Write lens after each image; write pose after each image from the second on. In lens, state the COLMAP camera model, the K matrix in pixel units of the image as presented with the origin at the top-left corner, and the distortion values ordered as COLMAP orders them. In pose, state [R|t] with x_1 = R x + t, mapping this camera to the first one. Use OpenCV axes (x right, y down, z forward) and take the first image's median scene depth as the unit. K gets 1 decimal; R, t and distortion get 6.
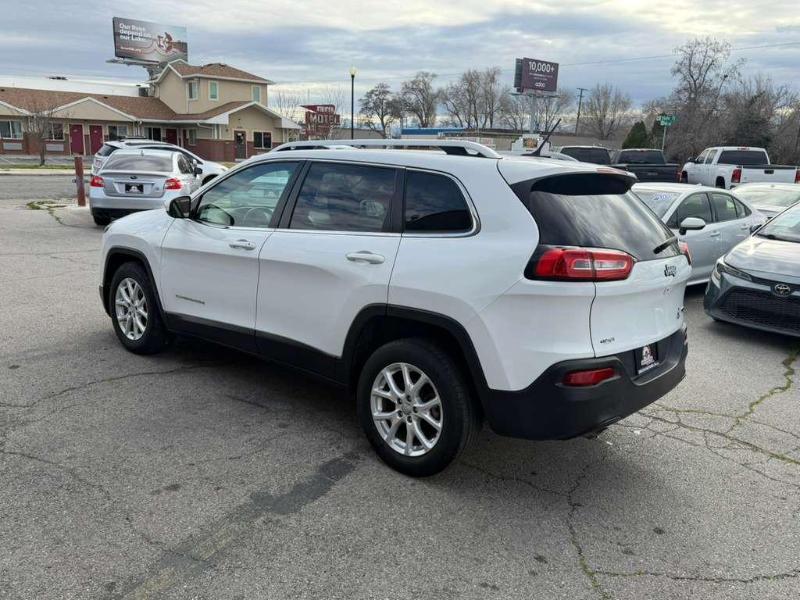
lens RADIAL K [[673.7, 0, 406.9], [0, 673.7, 310.6], [0, 0, 1]] dist [0.070271, -0.079296]
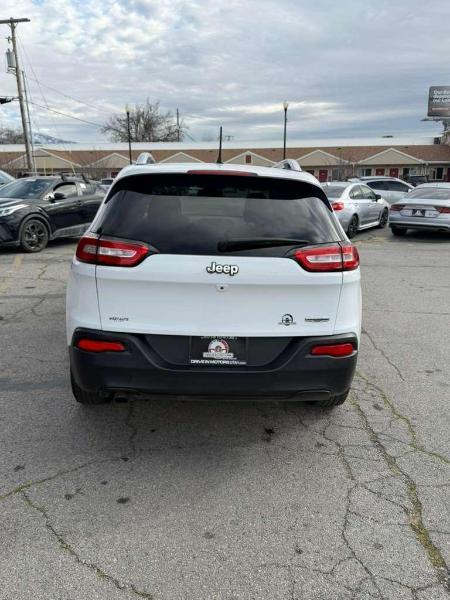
lens RADIAL K [[505.3, 0, 224.2], [0, 505.3, 299.5], [0, 0, 1]] dist [0.070271, -0.079296]
pose [[0.657482, 0.130866, -0.742018, 0.115810], [-0.143158, 0.988559, 0.047498, -0.006126], [0.739745, 0.074996, 0.668695, 0.061343]]
